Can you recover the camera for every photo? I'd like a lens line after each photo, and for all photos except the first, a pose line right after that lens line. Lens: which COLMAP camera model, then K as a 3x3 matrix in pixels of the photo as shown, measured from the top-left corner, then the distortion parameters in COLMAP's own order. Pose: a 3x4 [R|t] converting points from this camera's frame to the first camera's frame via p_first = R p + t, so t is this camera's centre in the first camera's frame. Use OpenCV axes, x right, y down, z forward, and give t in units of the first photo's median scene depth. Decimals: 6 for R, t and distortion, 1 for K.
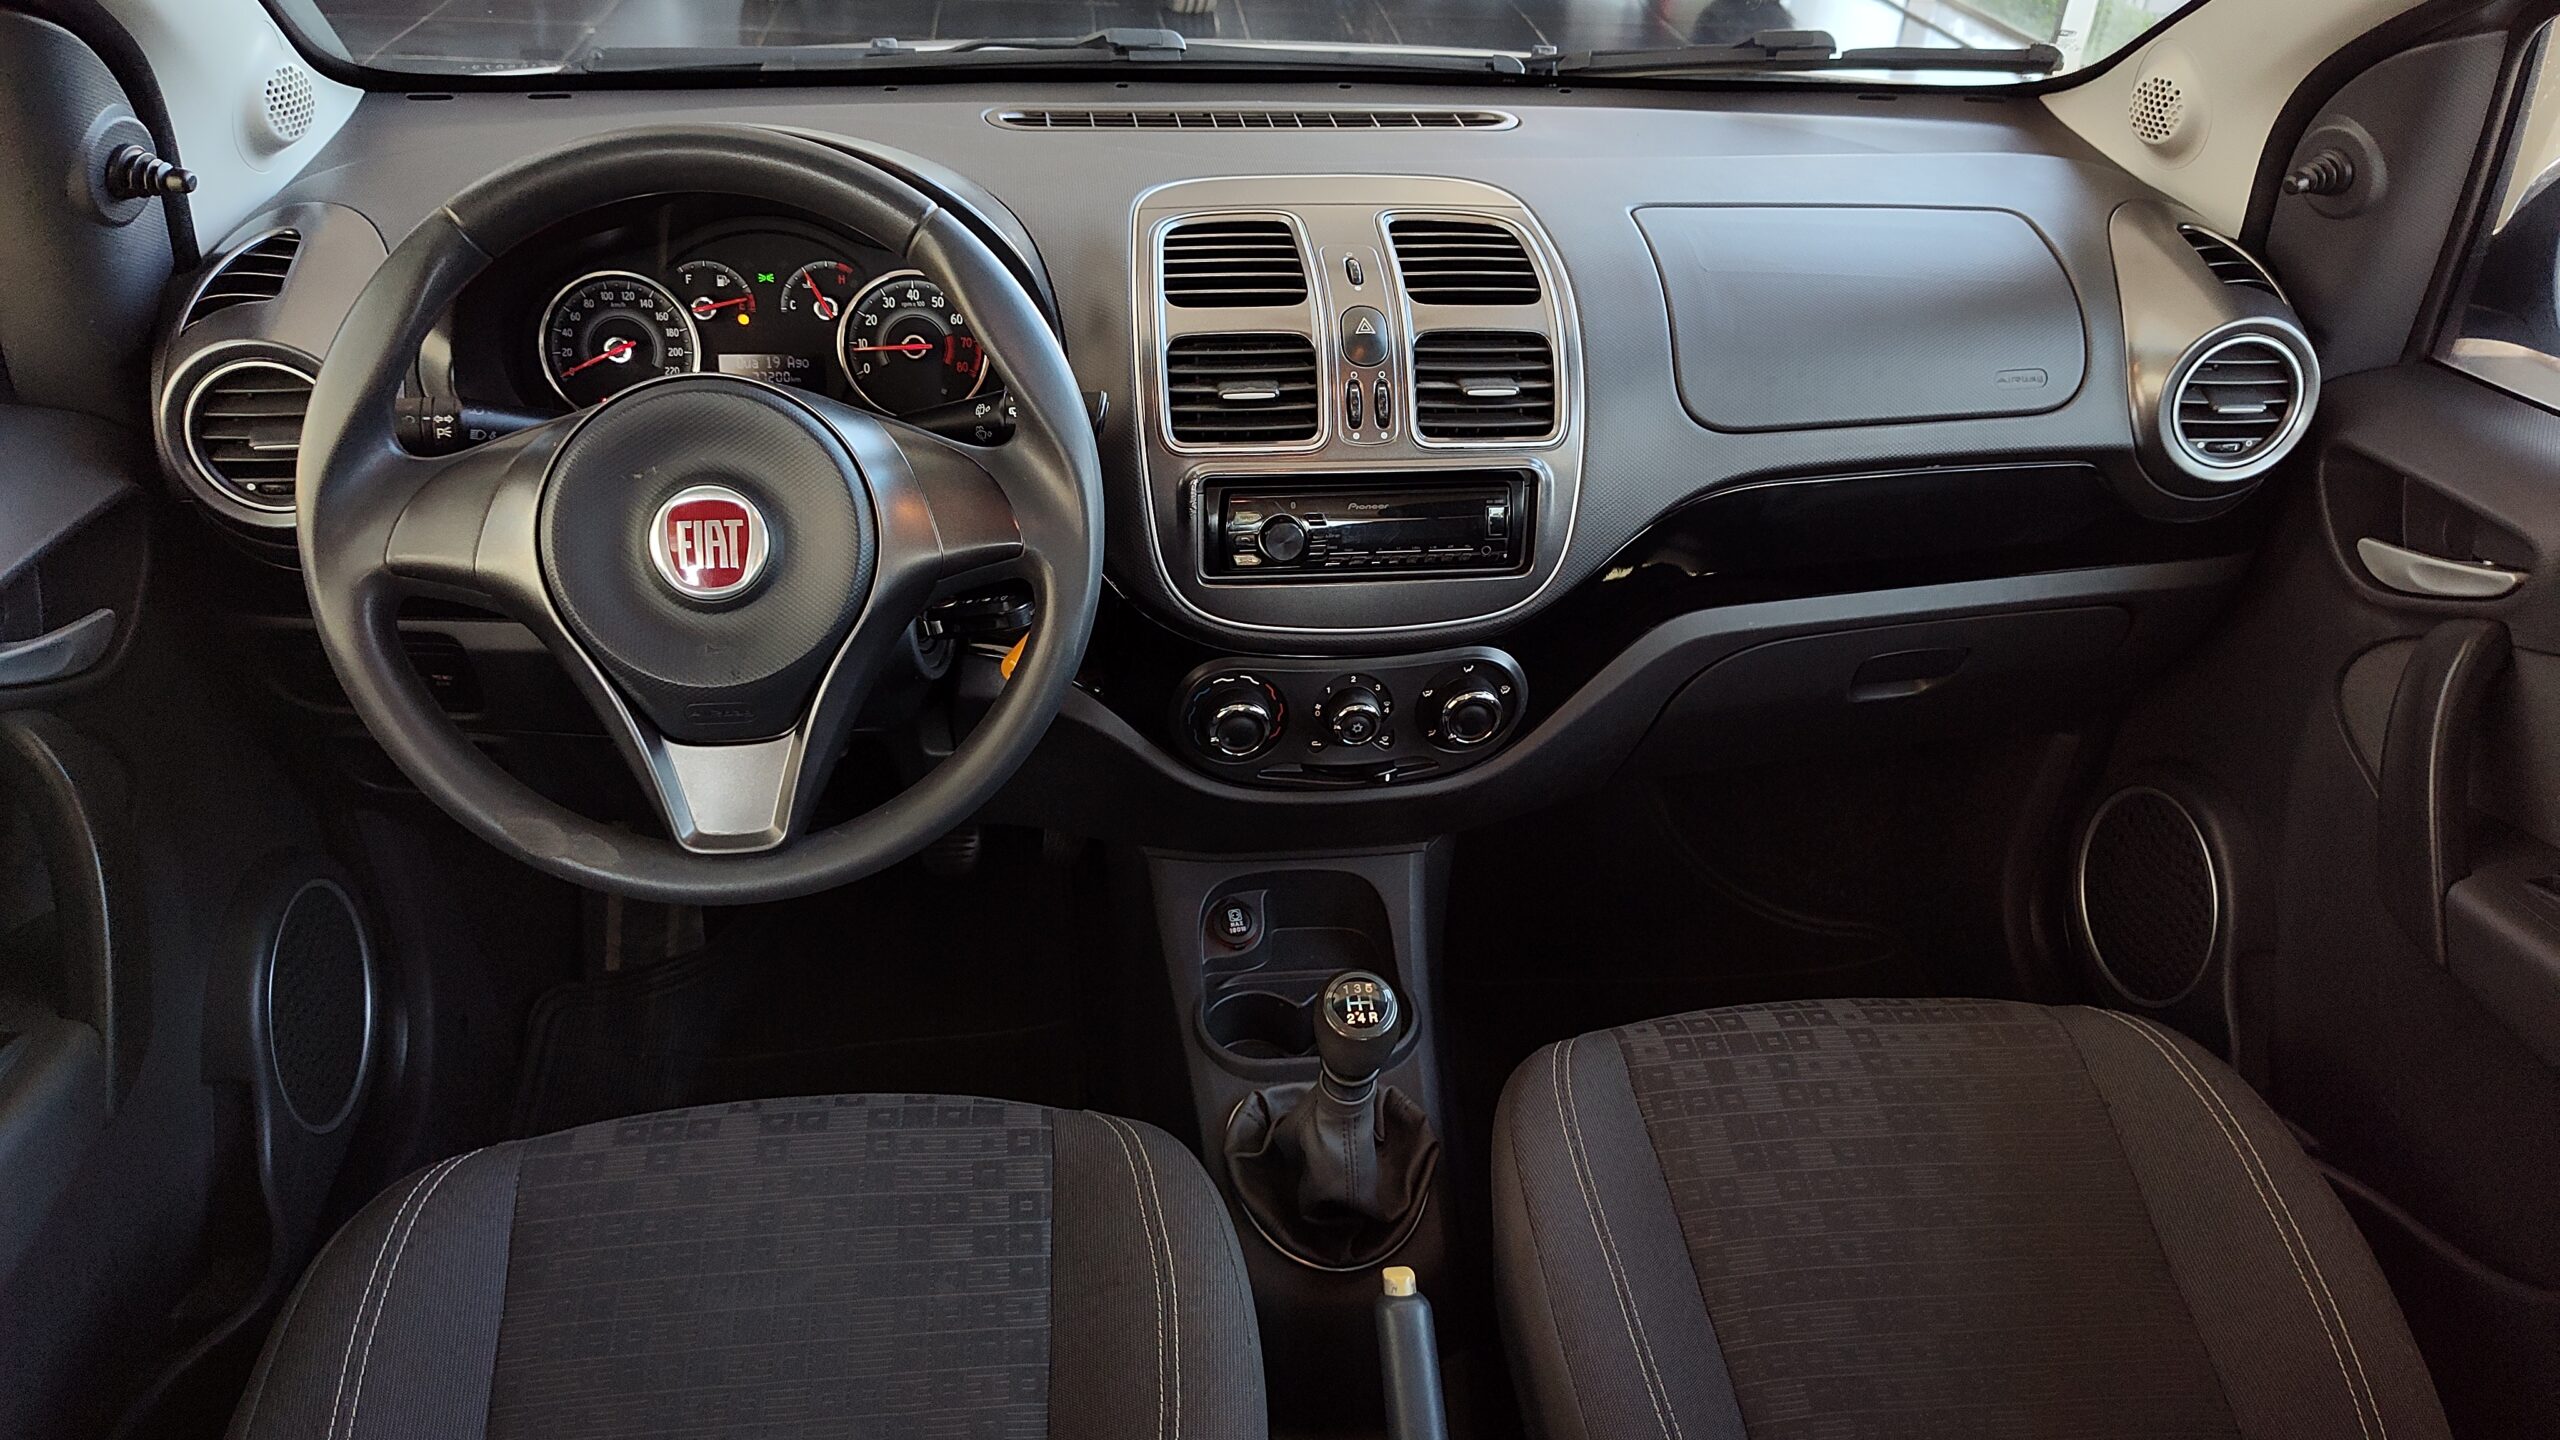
lens RADIAL K [[1865.2, 0, 1283.8], [0, 1865.2, 728.9], [0, 0, 1]] dist [0.049850, -0.075533]
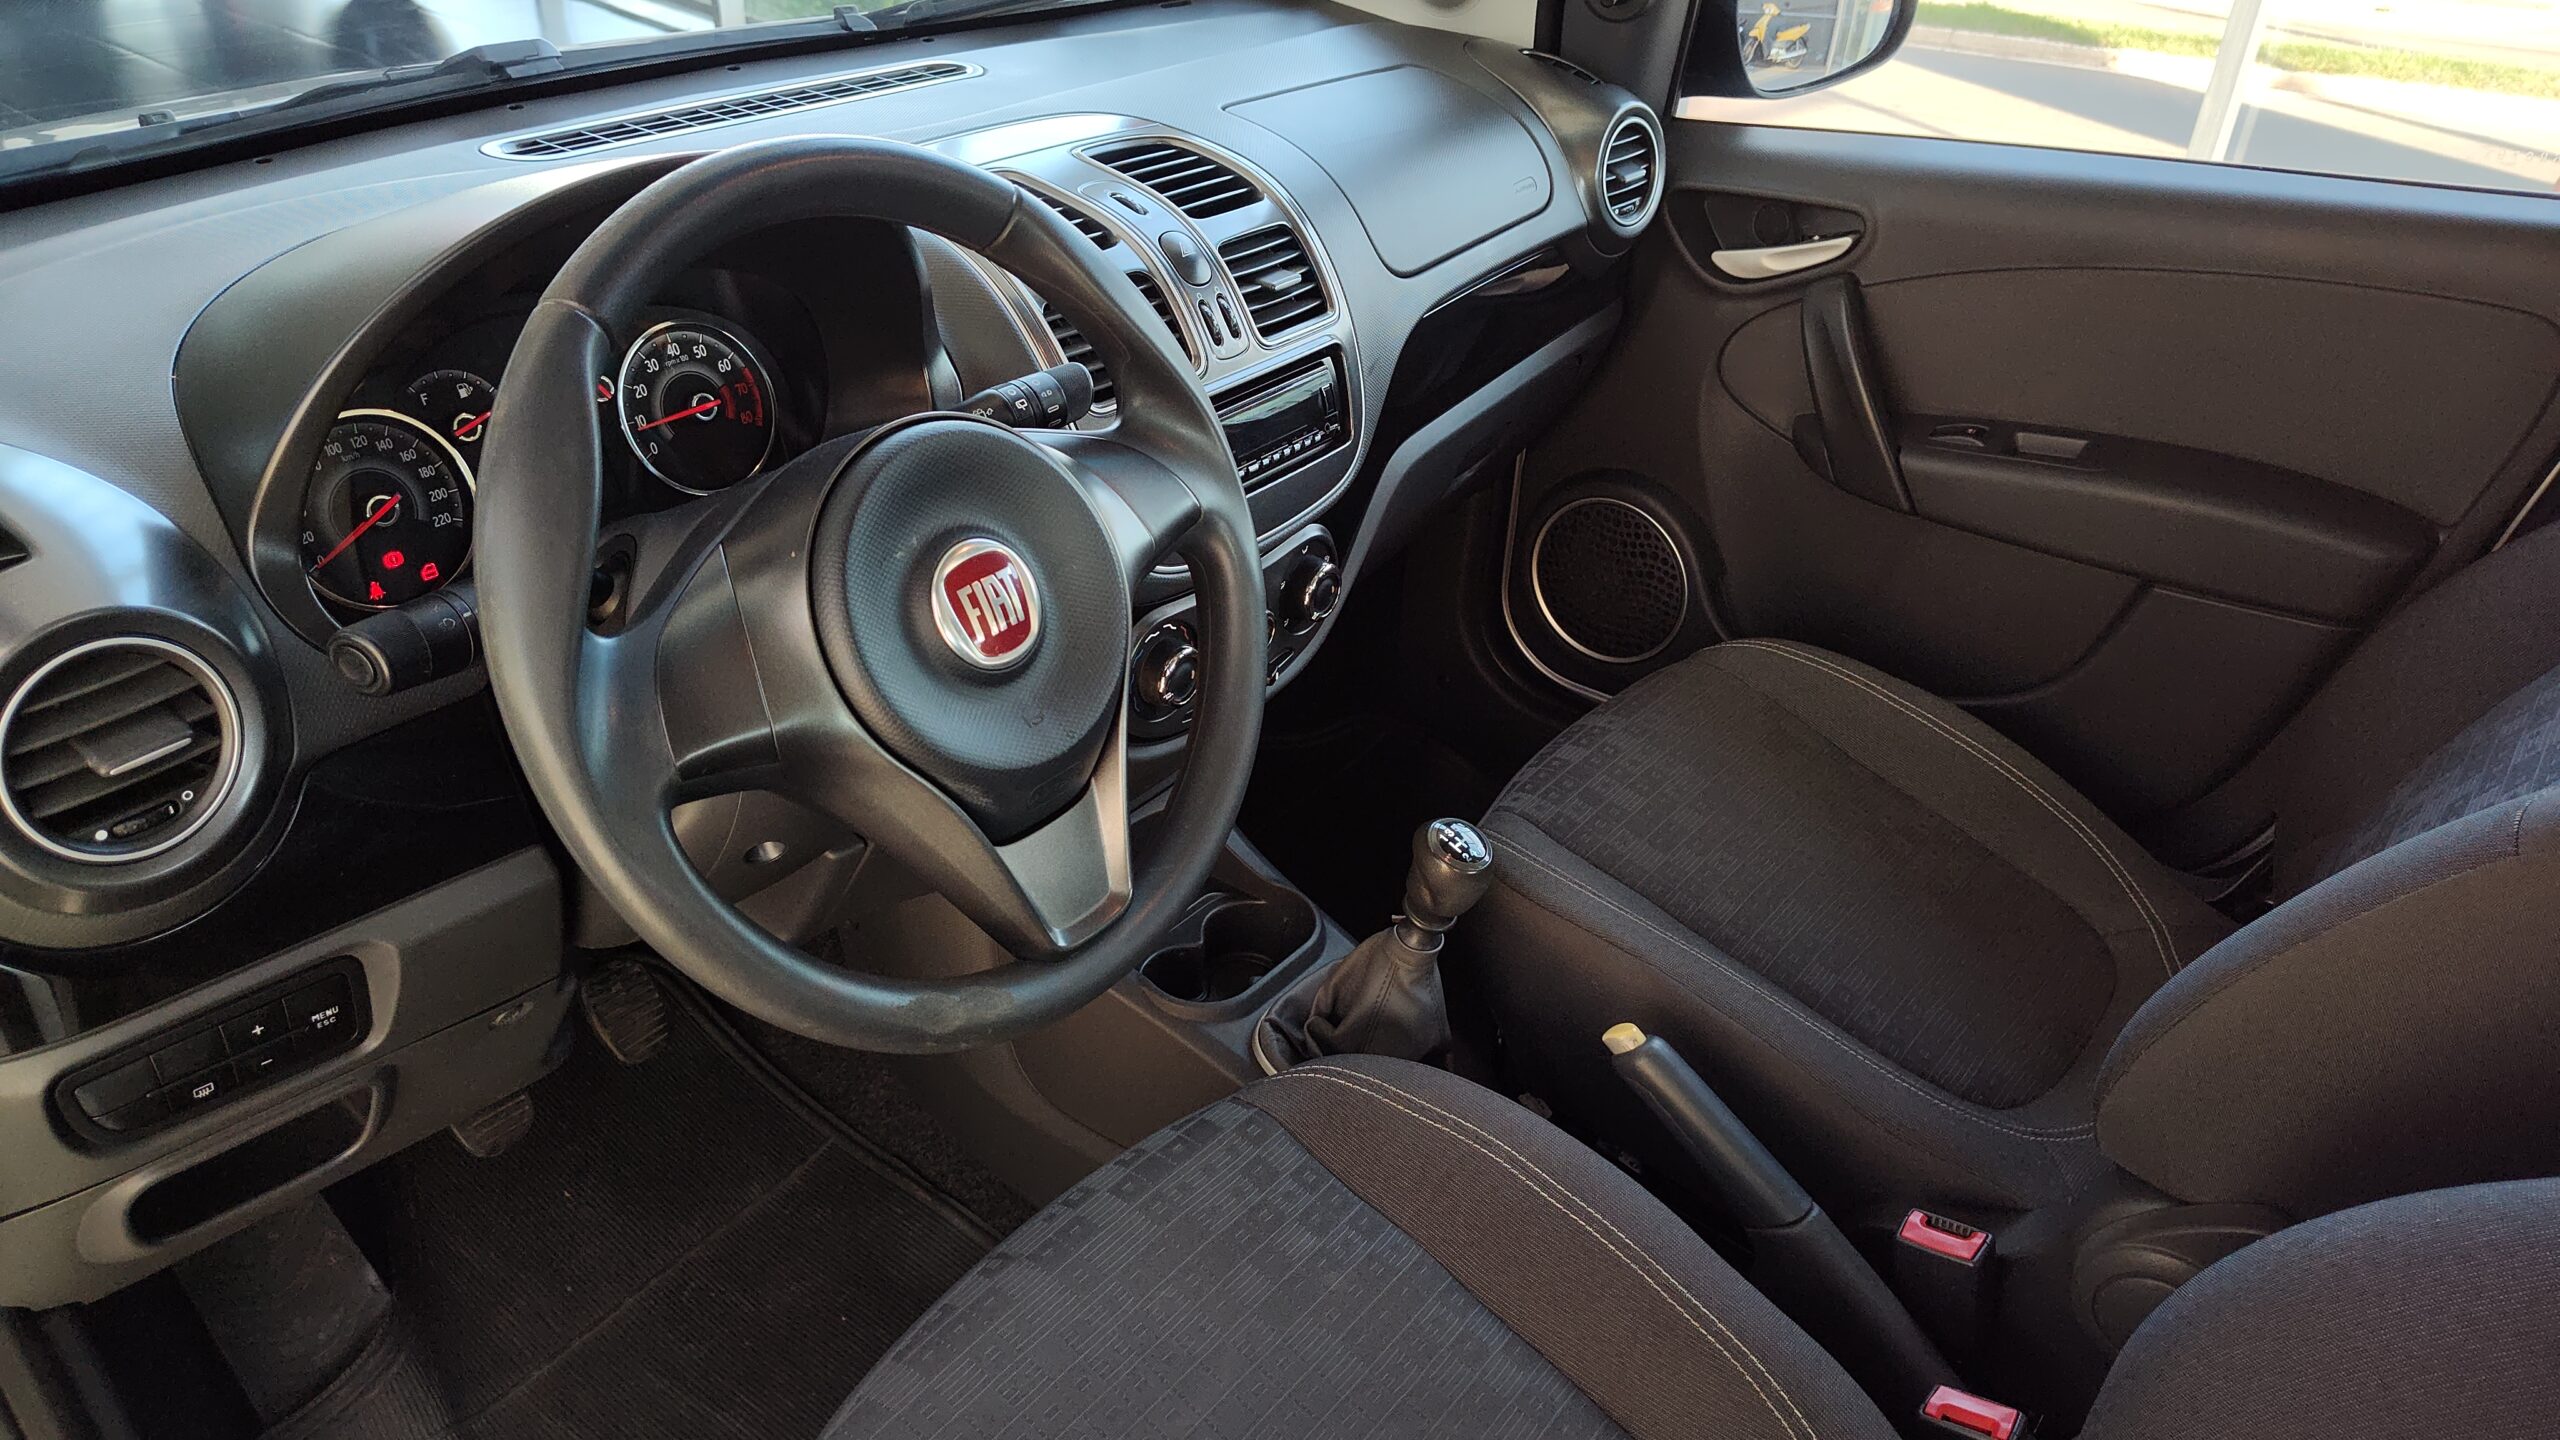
lens RADIAL K [[1858.6, 0, 1351.2], [0, 1858.6, 688.7], [0, 0, 1]] dist [0.036846, -0.001731]
pose [[0.685818, -0.369038, 0.627268, -0.619370], [0.376105, 0.917604, 0.128640, -0.091842], [-0.623056, 0.147696, 0.768106, 0.199084]]
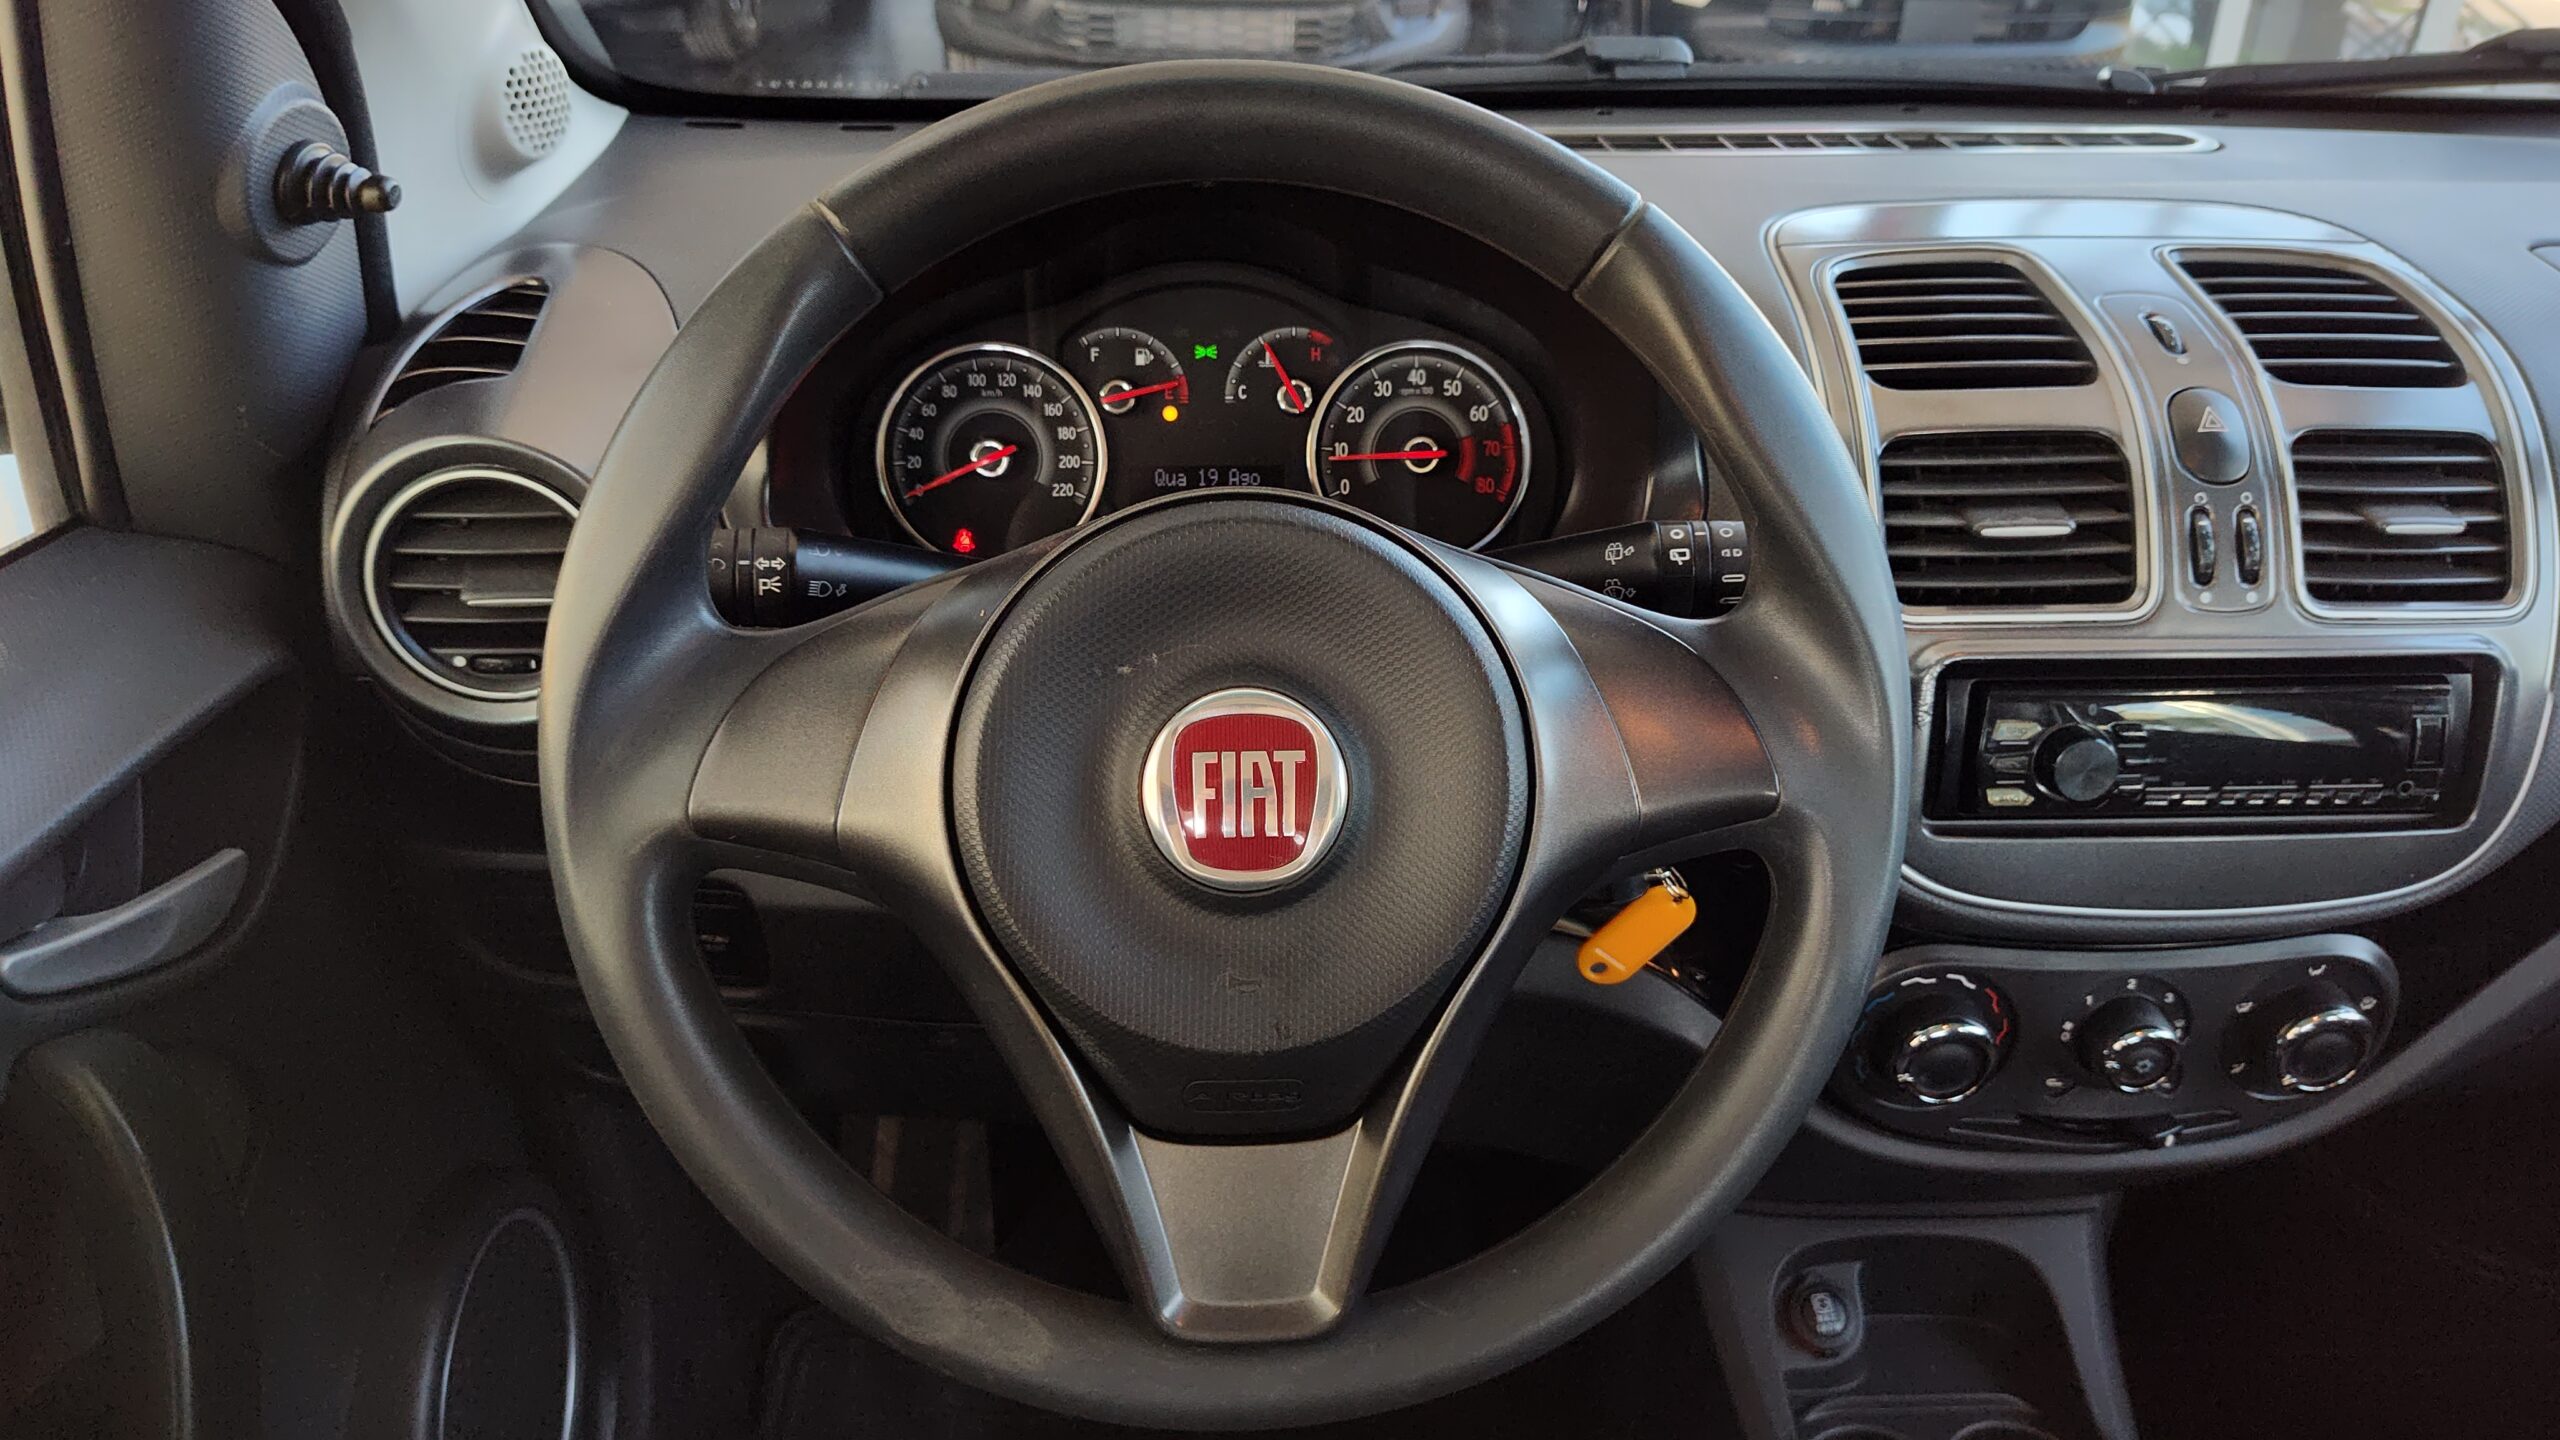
lens RADIAL K [[1881.0, 0, 1234.5], [0, 1881.0, 697.6], [0, 0, 1]] dist [0.006558, -0.003780]
pose [[0.995345, 0.015482, -0.095125, -0.213446], [-0.023390, 0.996308, -0.082599, -0.066837], [0.093495, 0.084439, 0.992033, 0.368285]]
